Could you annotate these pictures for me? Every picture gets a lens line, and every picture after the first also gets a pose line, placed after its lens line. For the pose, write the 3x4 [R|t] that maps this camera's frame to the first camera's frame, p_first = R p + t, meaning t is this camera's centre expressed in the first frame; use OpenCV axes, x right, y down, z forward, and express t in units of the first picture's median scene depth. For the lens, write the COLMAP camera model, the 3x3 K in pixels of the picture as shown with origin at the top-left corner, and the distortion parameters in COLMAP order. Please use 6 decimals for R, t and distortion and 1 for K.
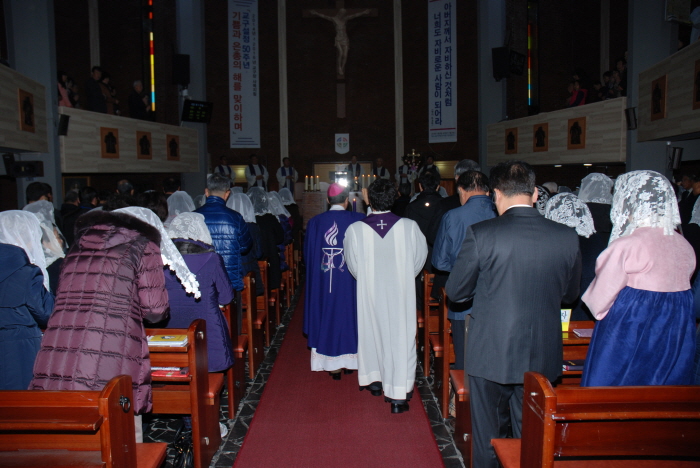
lens RADIAL K [[582.8, 0, 345.7], [0, 582.8, 237.5], [0, 0, 1]] dist [-0.156681, 0.145264]
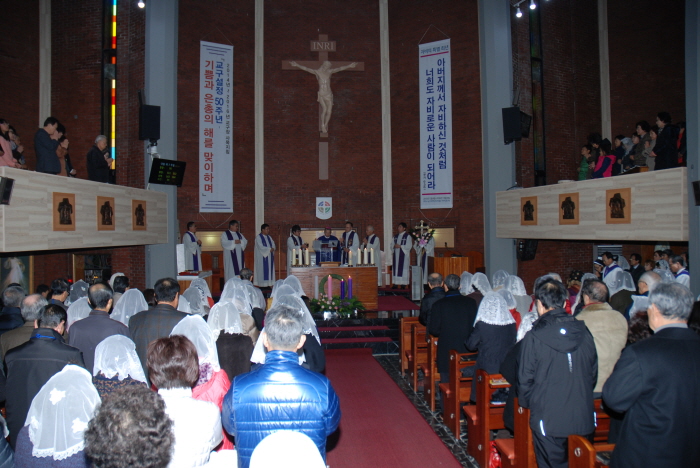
lens RADIAL K [[582.8, 0, 352.7], [0, 582.8, 233.2], [0, 0, 1]] dist [-0.156681, 0.145264]
pose [[0.994286, 0.005437, 0.106611, -0.062075], [0.005143, 0.995102, -0.098715, -0.036150], [-0.106625, 0.098699, 0.989388, 0.112324]]
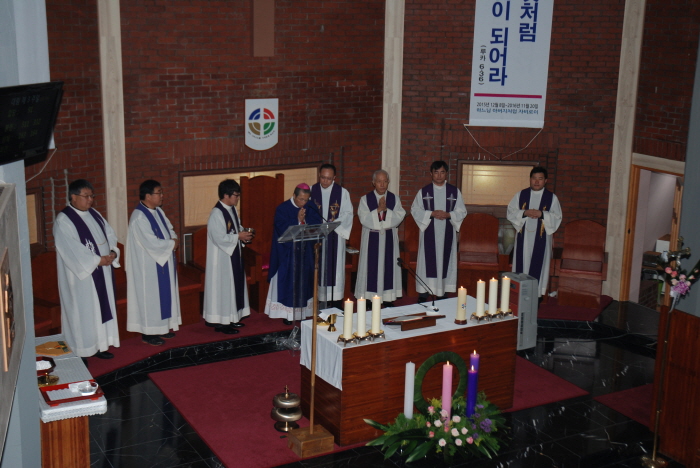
lens RADIAL K [[962.5, 0, 328.7], [0, 962.5, 232.2], [0, 0, 1]] dist [0.042836, 0.000000]
pose [[0.869751, -0.084712, 0.486166, -0.304056], [0.015474, 0.989354, 0.144706, -0.195692], [-0.493249, -0.118335, 0.861802, 0.447917]]
